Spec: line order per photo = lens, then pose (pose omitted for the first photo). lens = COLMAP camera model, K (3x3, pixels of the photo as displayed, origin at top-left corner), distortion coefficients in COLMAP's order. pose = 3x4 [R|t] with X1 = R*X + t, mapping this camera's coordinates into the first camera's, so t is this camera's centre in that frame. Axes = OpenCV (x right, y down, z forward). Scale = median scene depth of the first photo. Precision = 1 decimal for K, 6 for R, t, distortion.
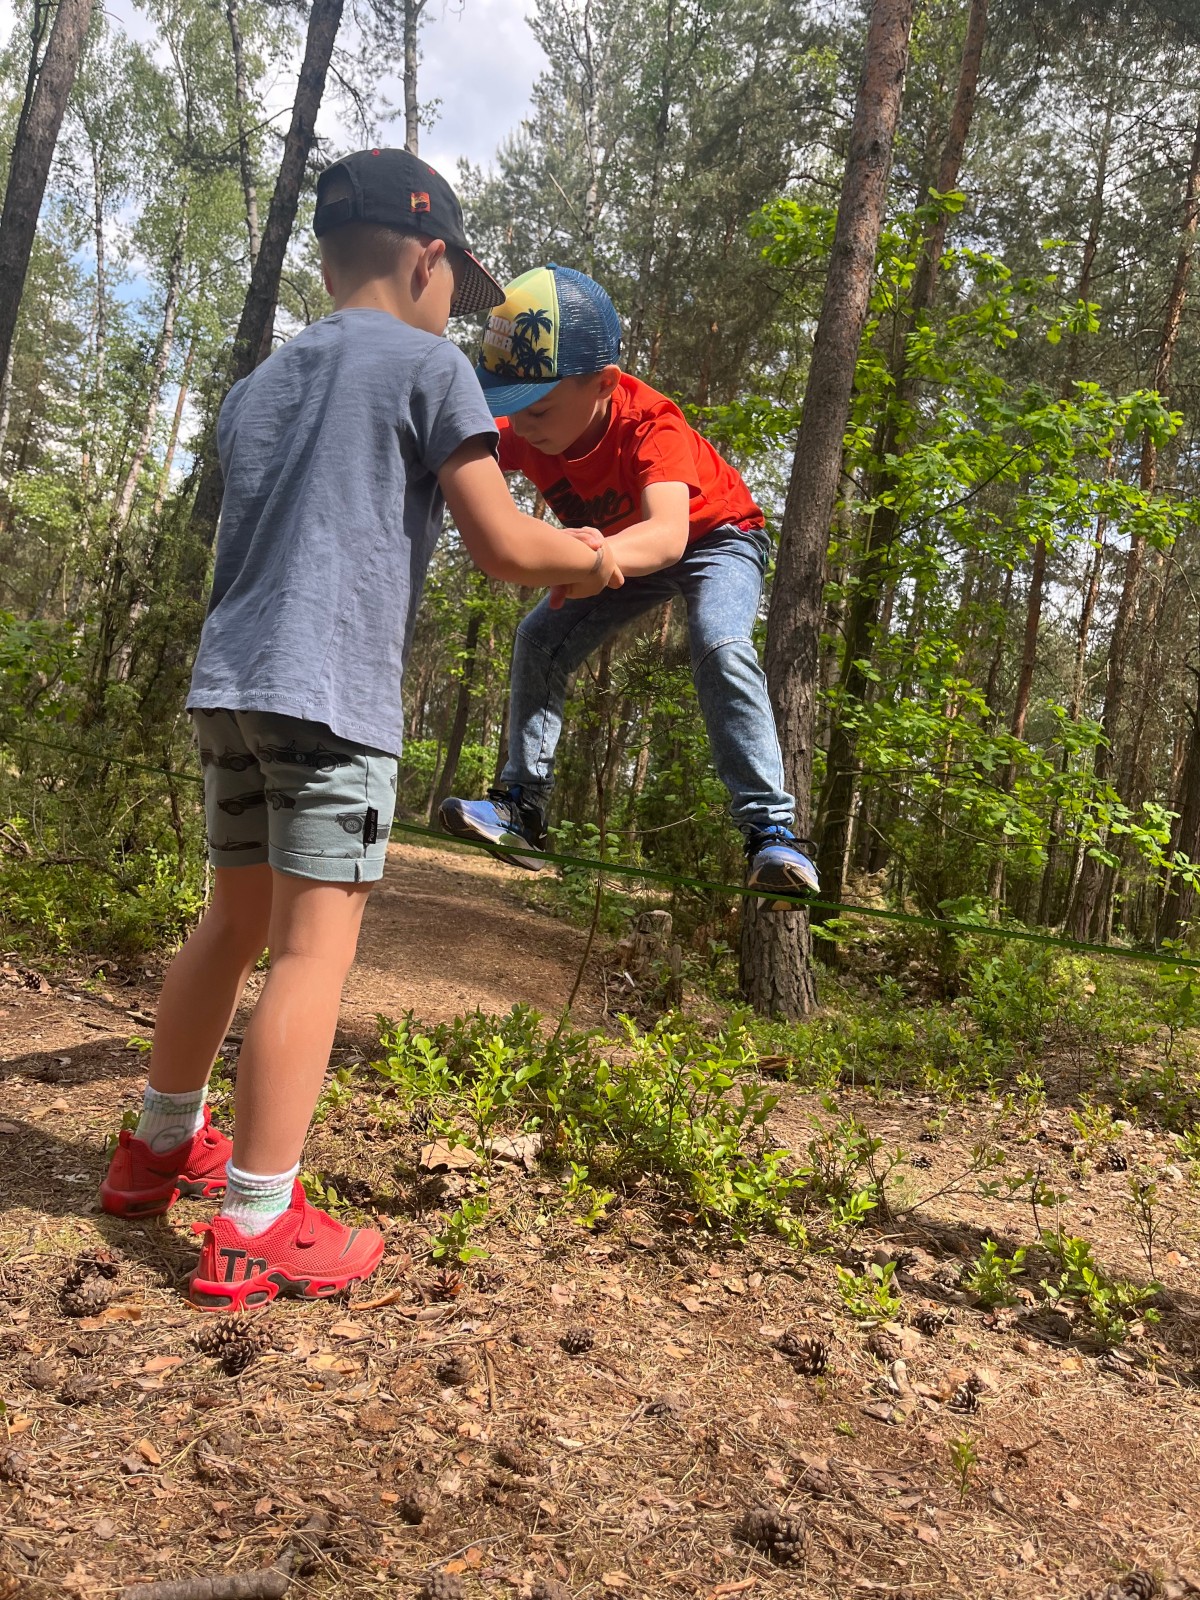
lens RADIAL K [[1223.5, 0, 613.6], [0, 1223.5, 775.4], [0, 0, 1]] dist [0.087765, -0.118642]
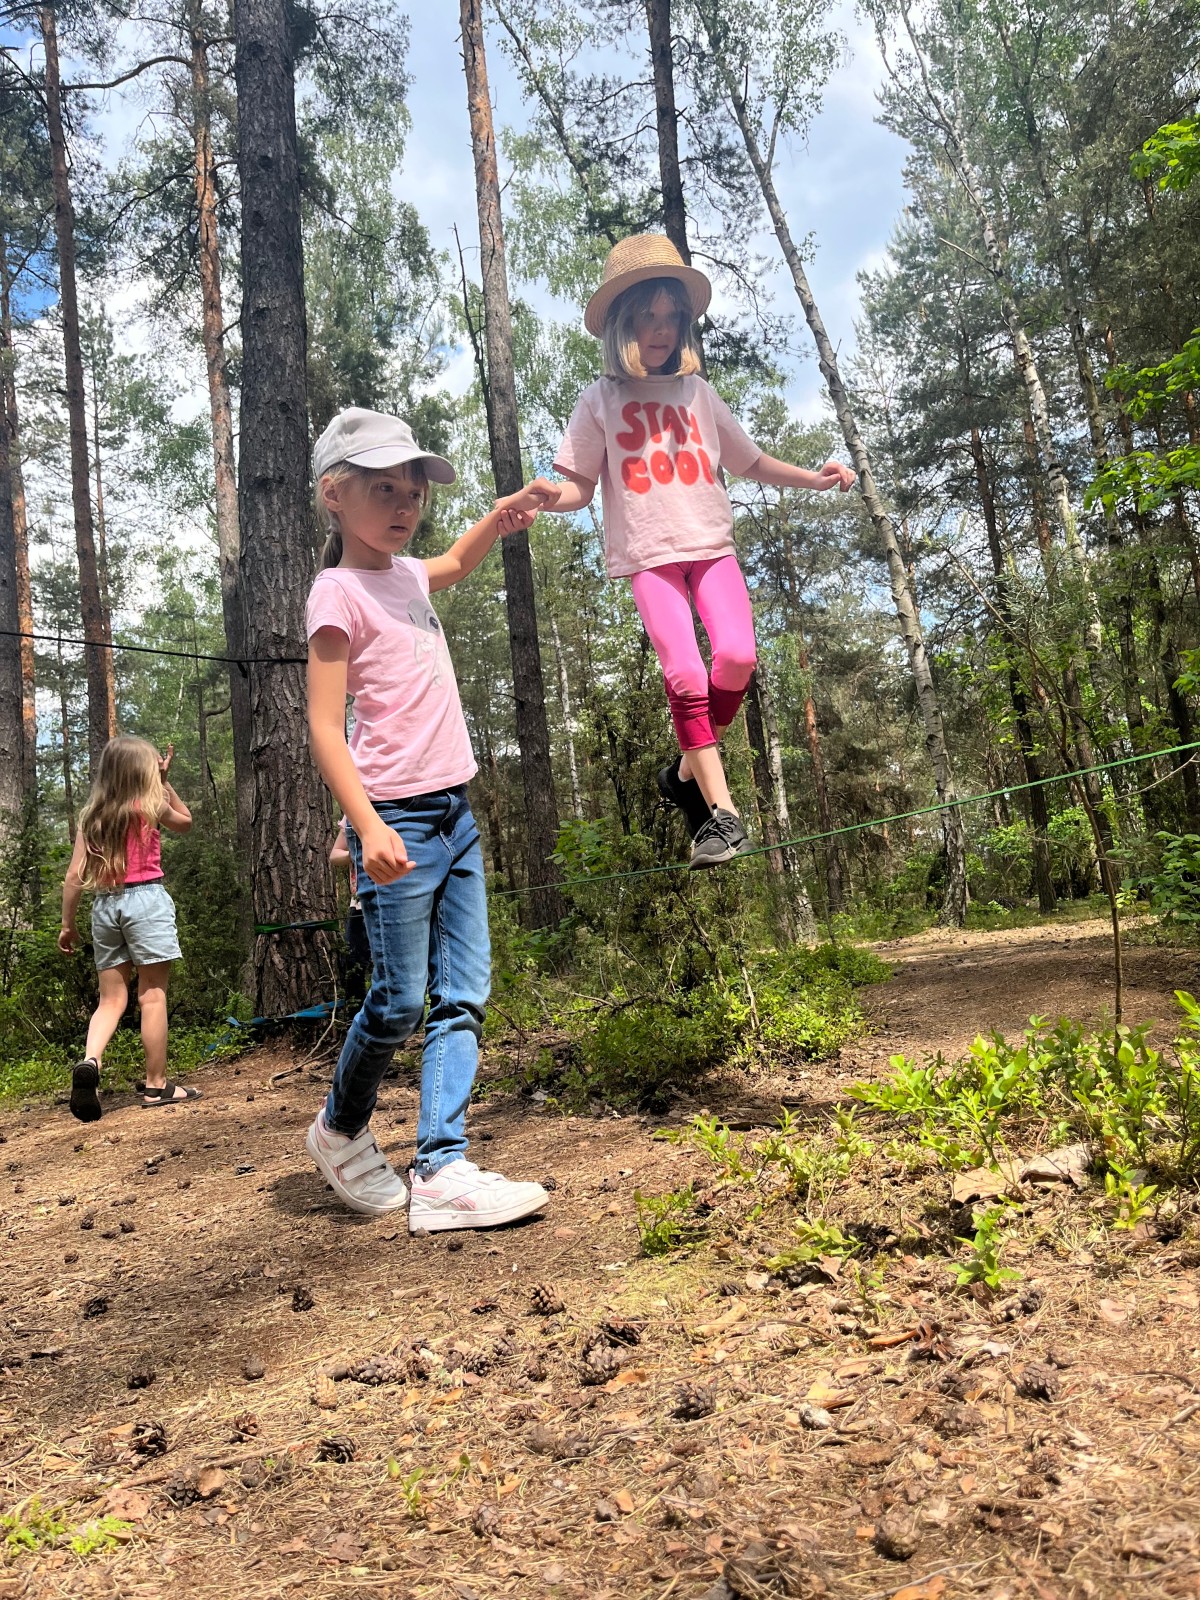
lens RADIAL K [[1223.5, 0, 613.6], [0, 1223.5, 775.4], [0, 0, 1]] dist [0.087765, -0.118642]
pose [[0.844197, -0.325681, -0.425751, 0.117189], [0.281838, 0.945295, -0.164270, 0.100674], [0.455960, 0.018684, 0.889804, 0.082192]]
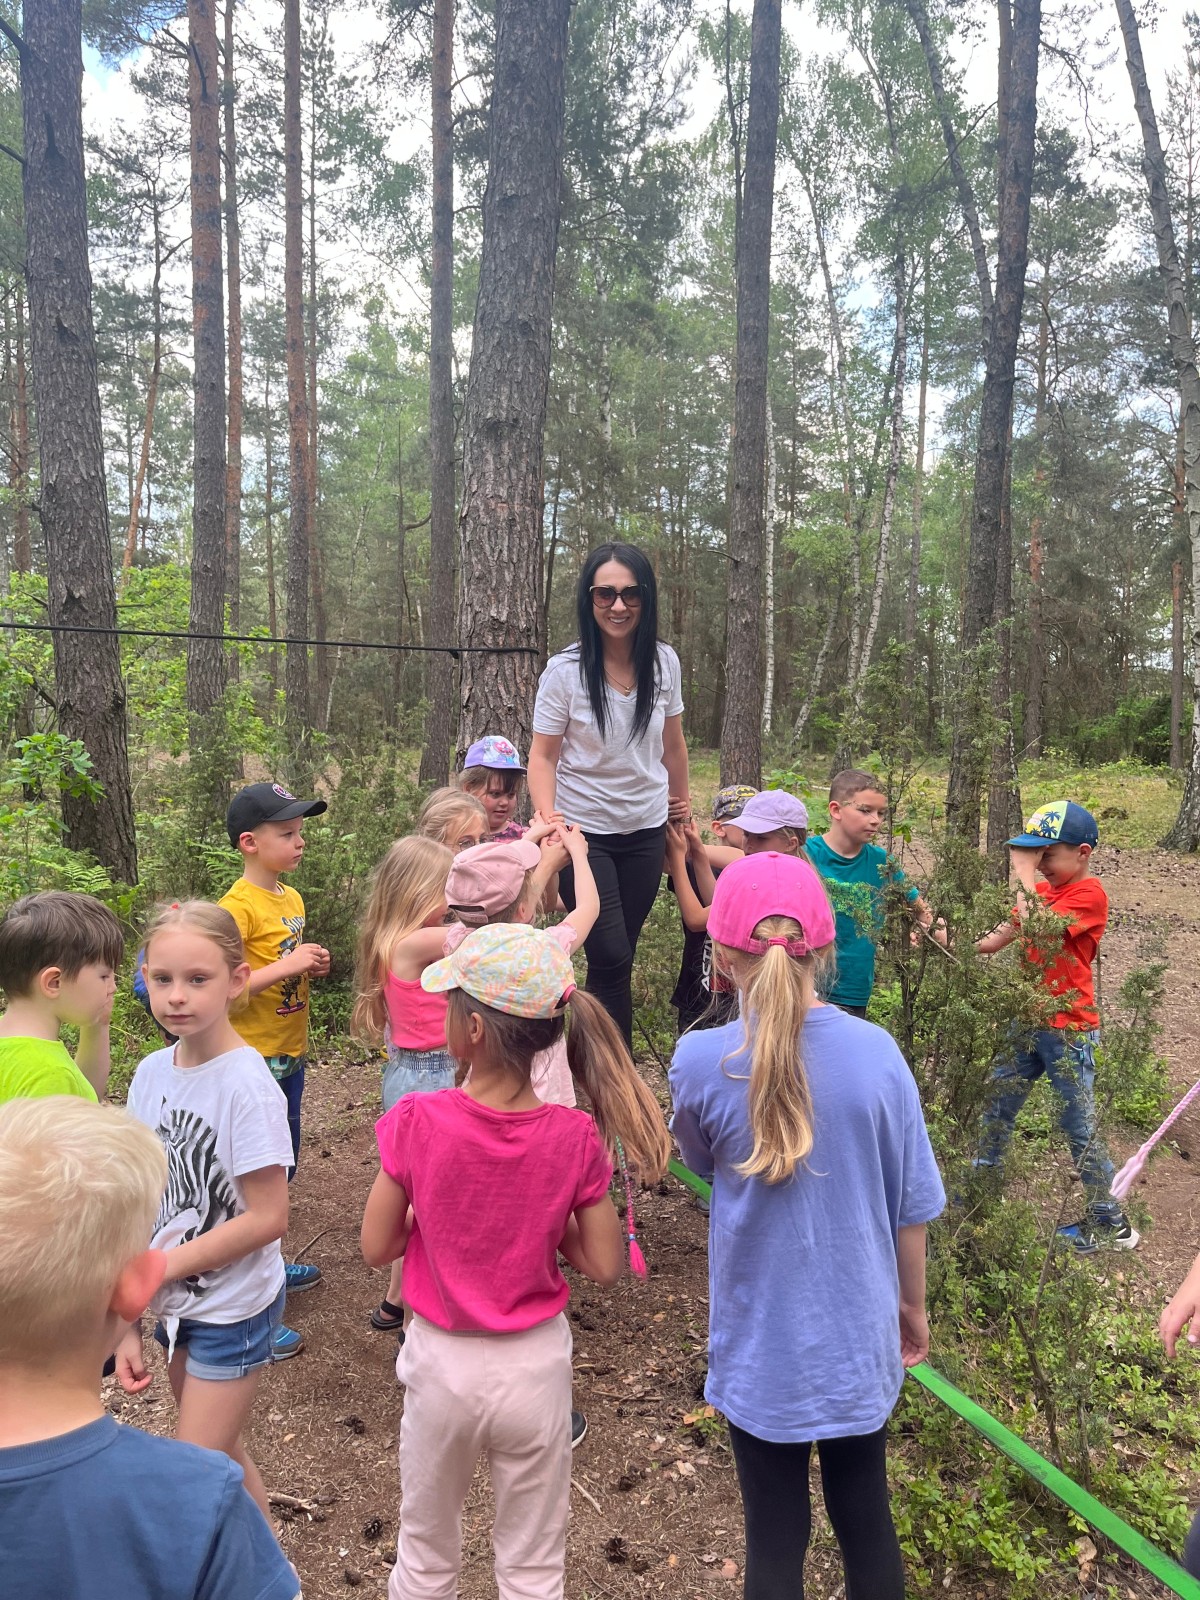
lens RADIAL K [[1225.6, 0, 590.3], [0, 1225.6, 795.5], [0, 0, 1]] dist [0.073632, -0.103604]
pose [[0.789143, -0.124162, -0.601528, -0.097816], [0.158208, 0.987399, 0.003742, -0.647045], [0.593484, -0.098120, 0.798843, 0.426845]]
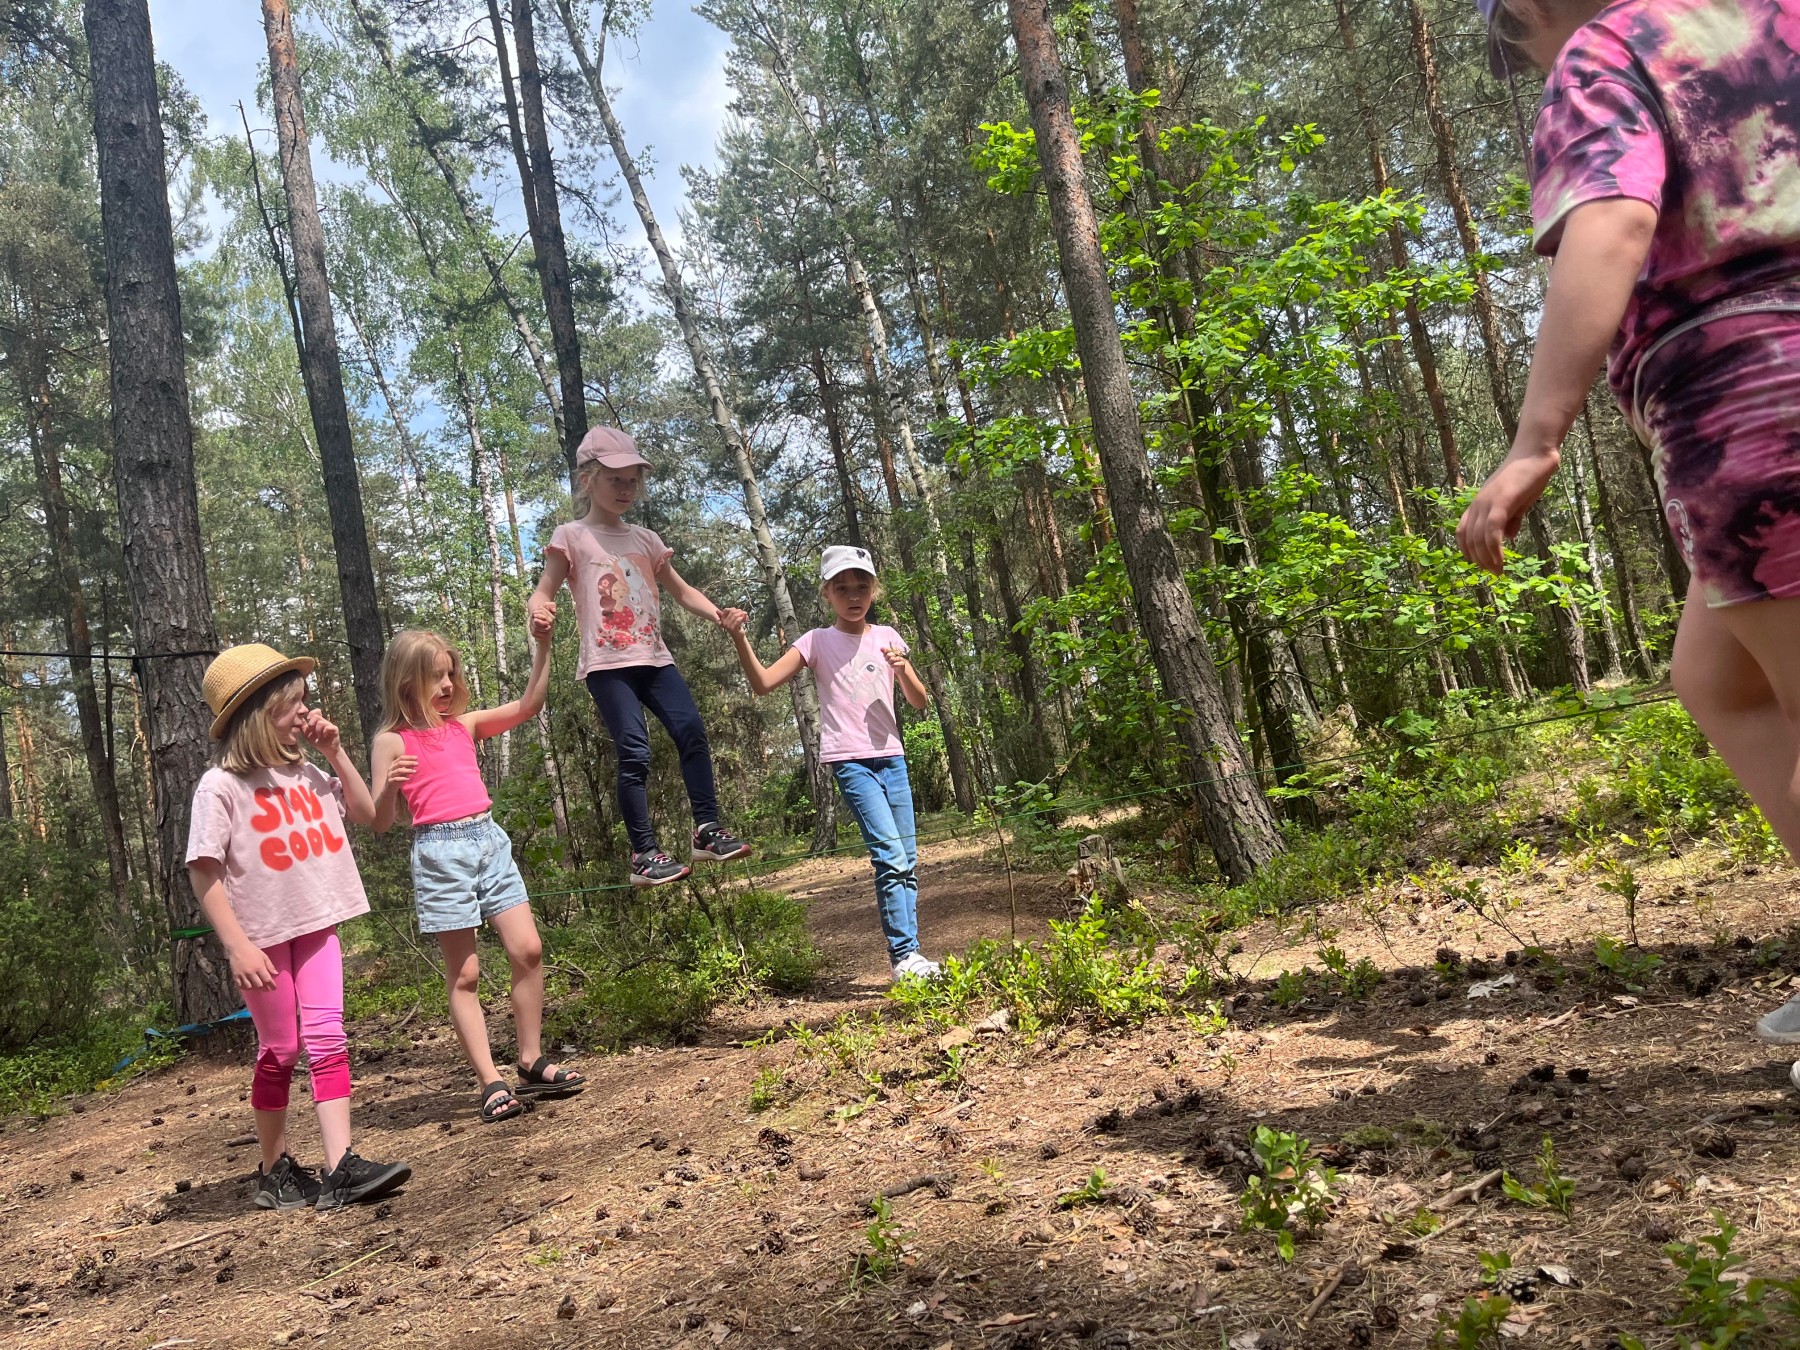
lens RADIAL K [[1376.4, 0, 900.0], [0, 1376.4, 675.0], [0, 0, 1]] dist [0.087765, -0.118642]
pose [[0.923834, -0.365425, -0.113996, 0.173423], [0.360492, 0.930700, -0.061987, -0.042223], [0.128748, 0.016171, 0.991546, -0.769870]]
